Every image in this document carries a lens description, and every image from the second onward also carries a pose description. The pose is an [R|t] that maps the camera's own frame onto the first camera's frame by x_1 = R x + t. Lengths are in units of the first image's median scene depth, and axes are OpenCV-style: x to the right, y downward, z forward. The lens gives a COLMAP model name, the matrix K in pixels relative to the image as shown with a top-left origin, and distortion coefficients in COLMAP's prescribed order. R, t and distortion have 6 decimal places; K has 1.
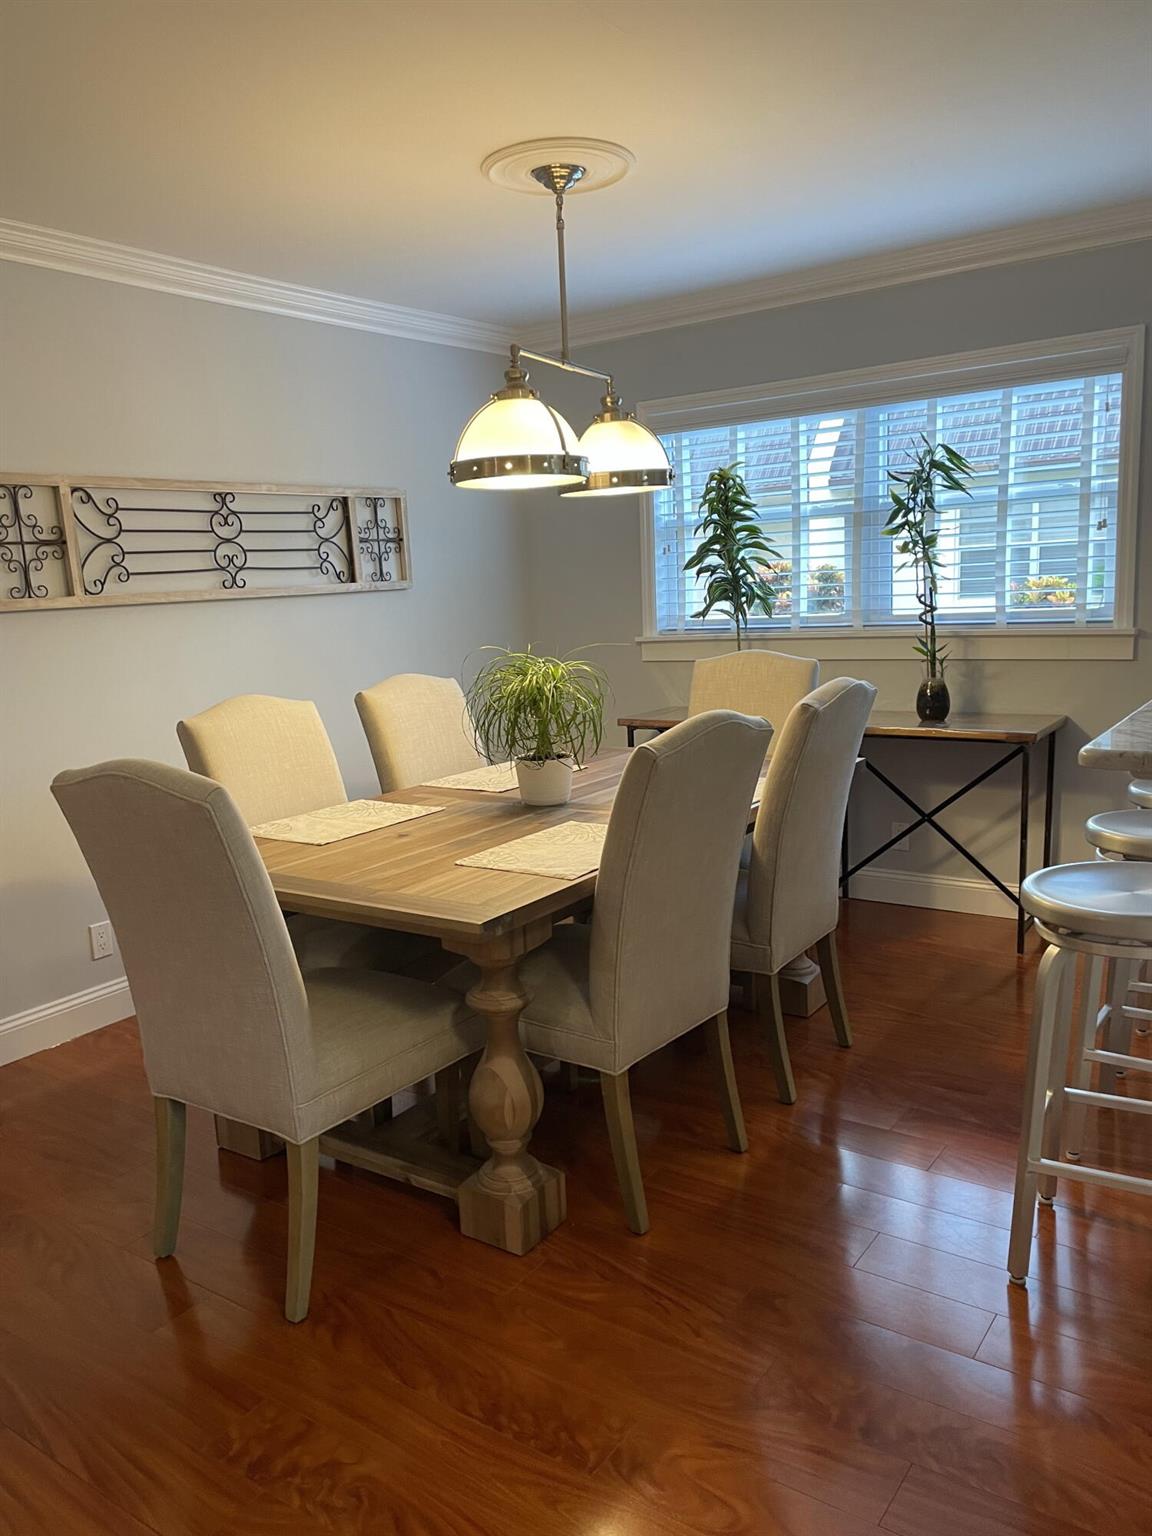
lens RADIAL K [[1161.7, 0, 563.9], [0, 1161.7, 776.5], [0, 0, 1]] dist [0.074197, -0.064208]
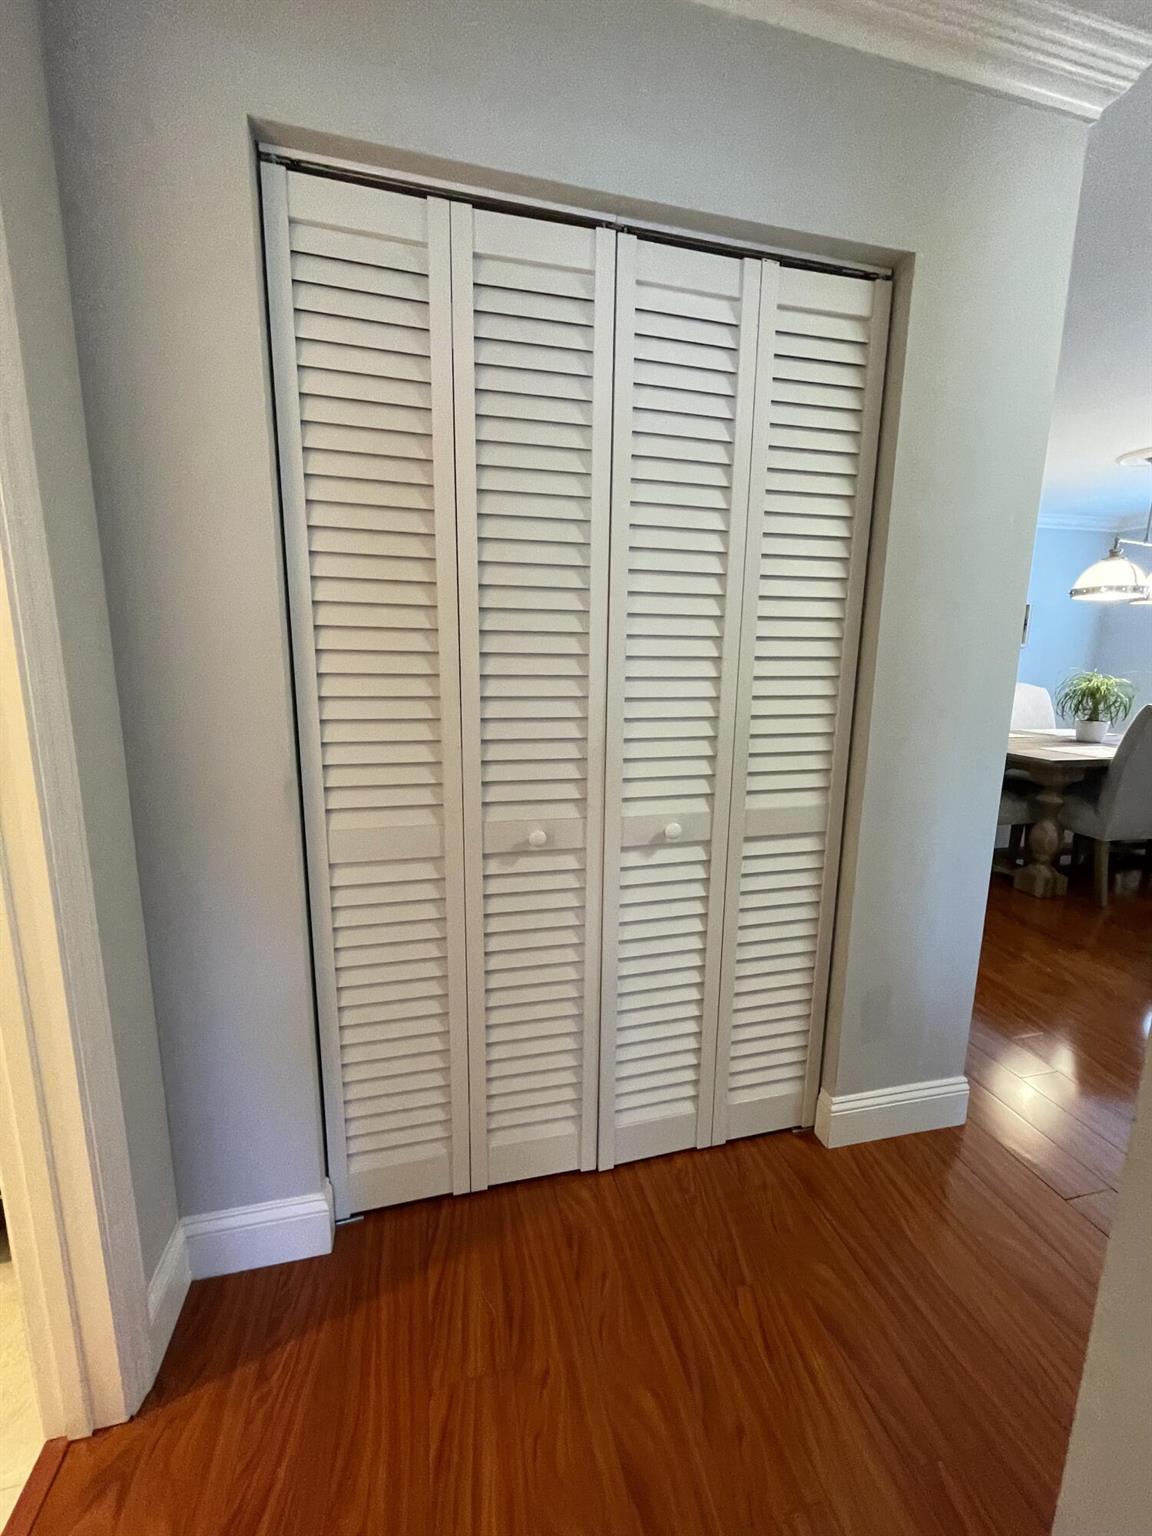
lens RADIAL K [[623.1, 0, 581.0], [0, 623.1, 765.2], [0, 0, 1]] dist [0.003641, -0.000350]
pose [[0.755926, 0.172500, -0.631522, 0.014866], [-0.165368, 0.983691, 0.070751, 0.180215], [0.633427, 0.050951, 0.772123, -0.670865]]
